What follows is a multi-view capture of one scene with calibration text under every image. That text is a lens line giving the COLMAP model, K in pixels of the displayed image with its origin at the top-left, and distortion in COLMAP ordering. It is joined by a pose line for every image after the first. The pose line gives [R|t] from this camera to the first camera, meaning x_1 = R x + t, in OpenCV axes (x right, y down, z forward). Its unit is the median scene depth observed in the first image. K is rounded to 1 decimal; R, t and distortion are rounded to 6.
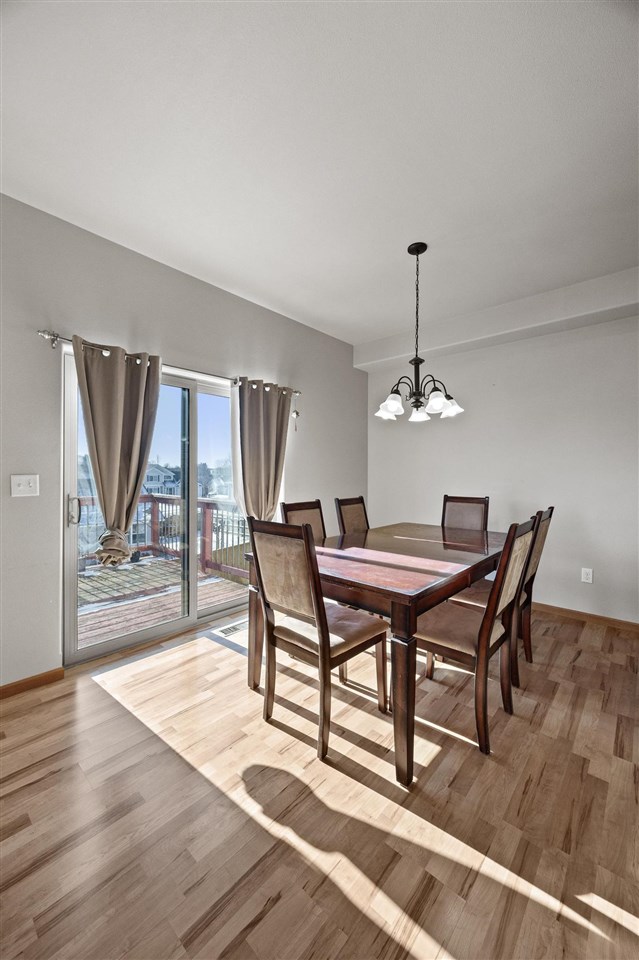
lens RADIAL K [[369.0, 0, 292.0], [0, 369.0, 471.3], [0, 0, 1]] dist [-0.001487, 0.000478]
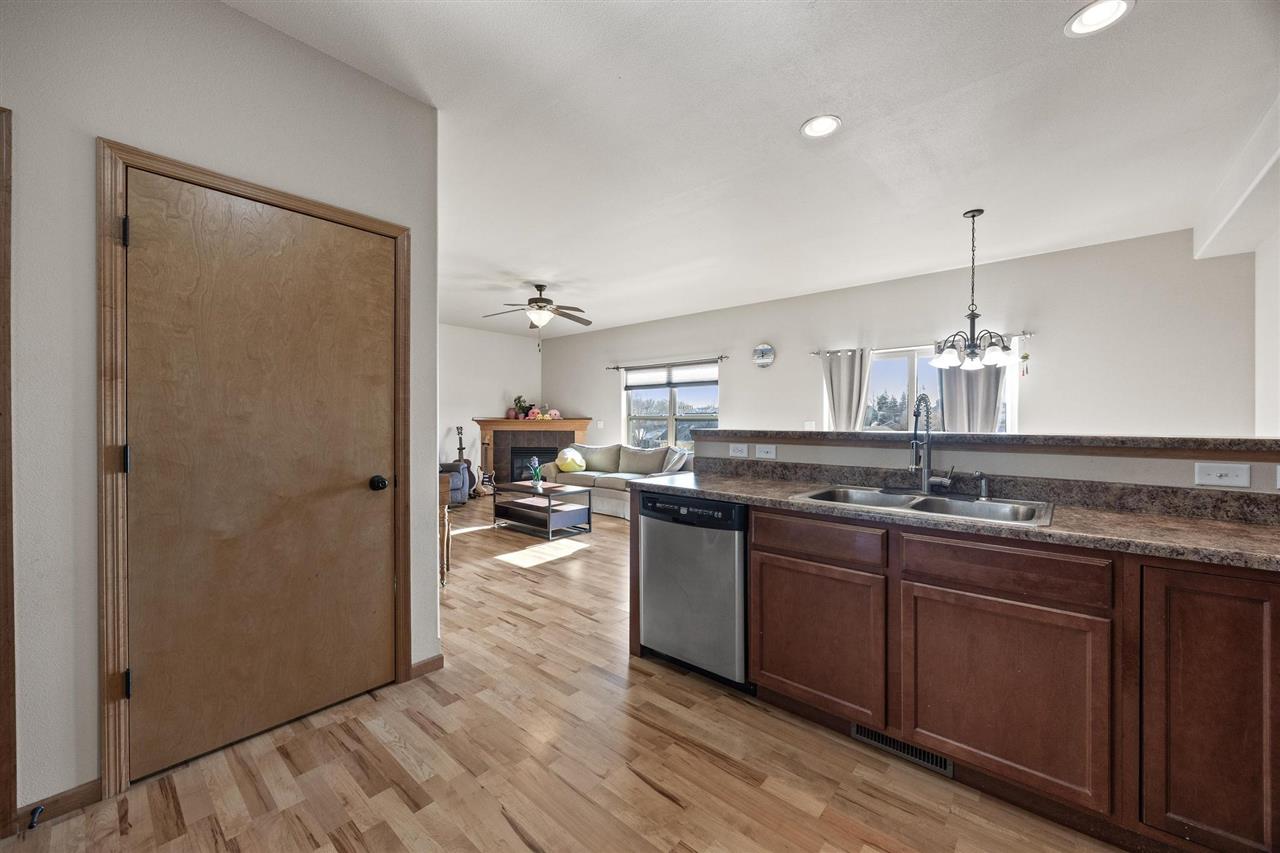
lens RADIAL K [[492.0, 0, 664.7], [0, 492.0, 424.0], [0, 0, 1]] dist [-0.001487, 0.000478]
pose [[0.046791, 0.001750, -0.998903, 1.868275], [0.001721, 0.999997, 0.001833, 0.019068], [0.998903, -0.001805, 0.046788, 0.022489]]
